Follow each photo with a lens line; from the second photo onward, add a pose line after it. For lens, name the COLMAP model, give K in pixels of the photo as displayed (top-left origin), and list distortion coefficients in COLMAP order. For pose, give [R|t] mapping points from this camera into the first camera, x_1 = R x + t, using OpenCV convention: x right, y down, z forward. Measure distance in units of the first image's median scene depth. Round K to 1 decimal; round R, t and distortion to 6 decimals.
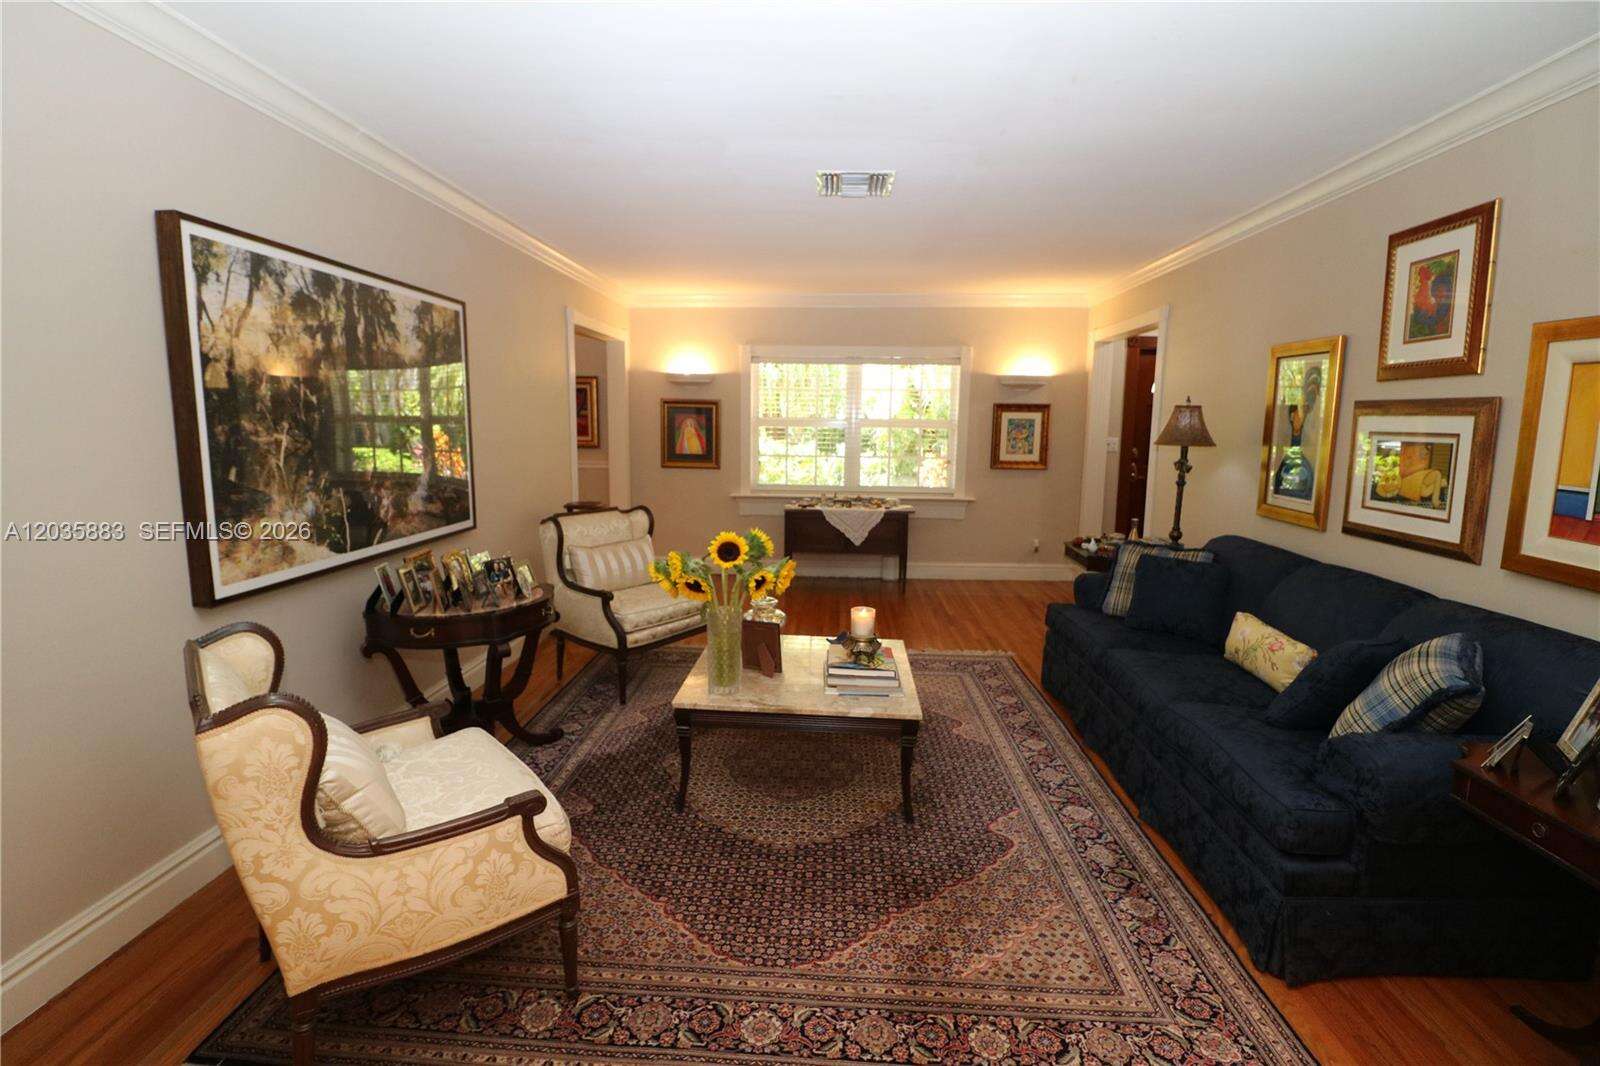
lens RADIAL K [[742.2, 0, 796.2], [0, 742.2, 525.2], [0, 0, 1]] dist [-0.008351, -0.007851]
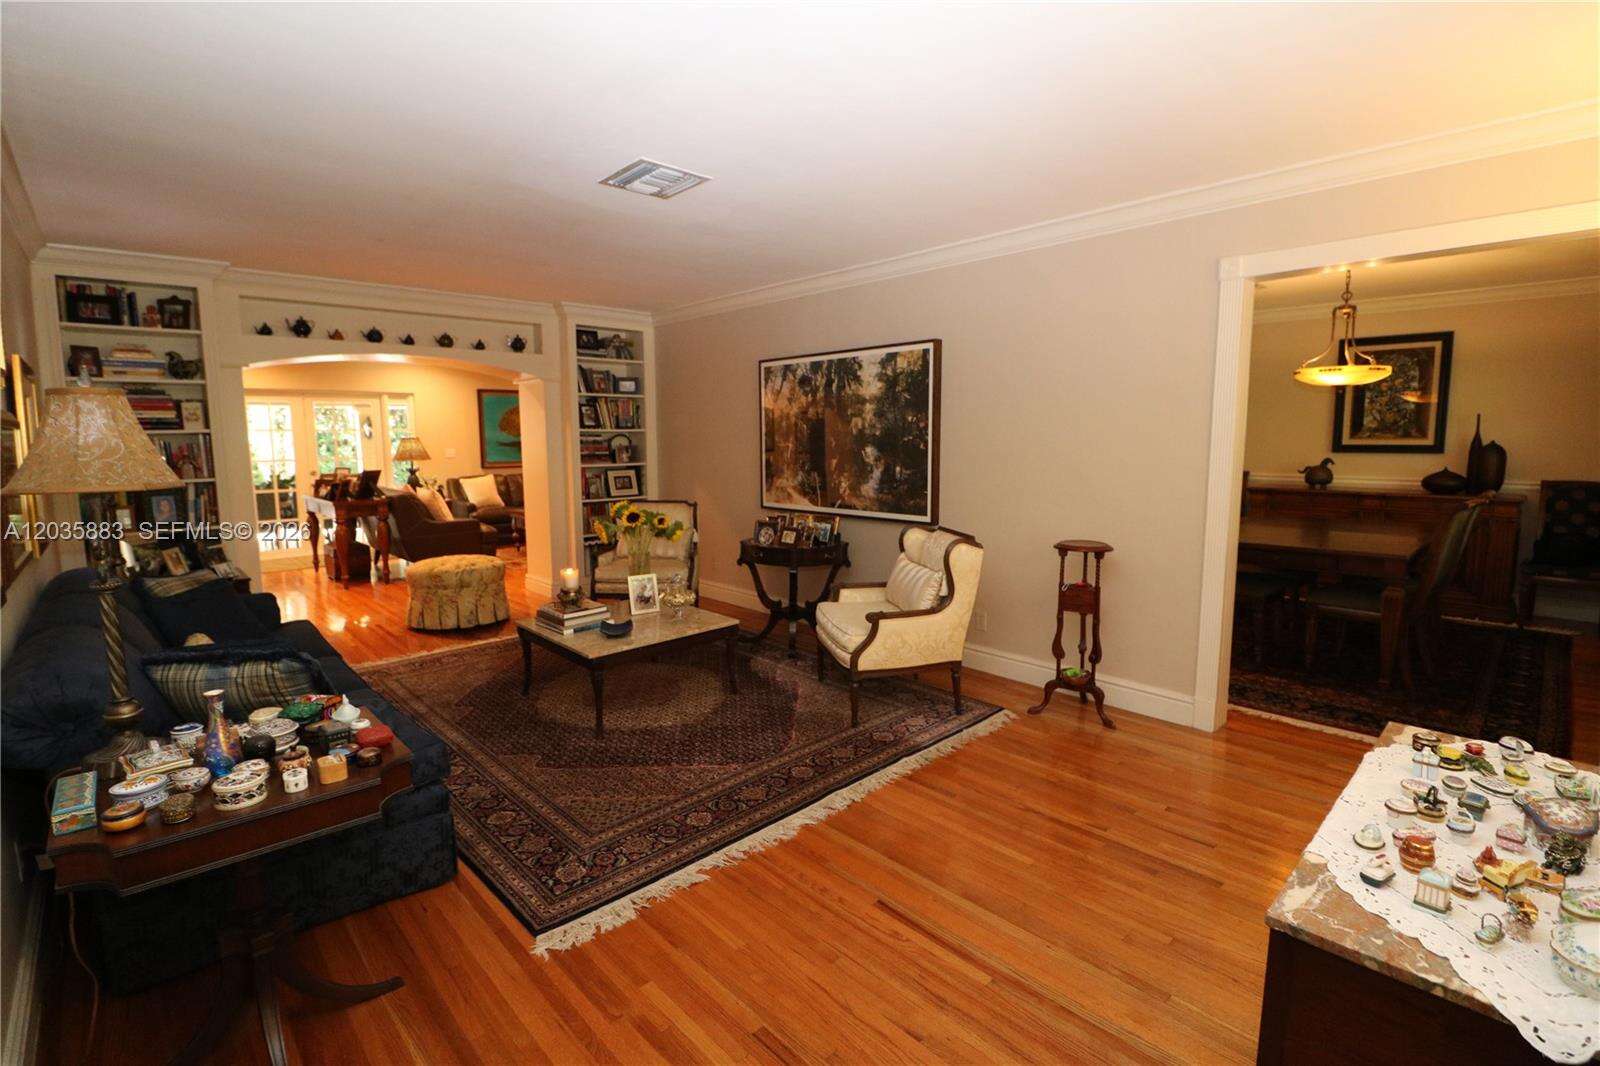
lens RADIAL K [[742.2, 0, 793.6], [0, 742.2, 520.6], [0, 0, 1]] dist [-0.008351, -0.007851]
pose [[-0.693856, 0.075646, -0.716130, 0.826154], [-0.100265, 0.974632, 0.200098, -0.311304], [0.713100, 0.210642, -0.668669, 2.310787]]
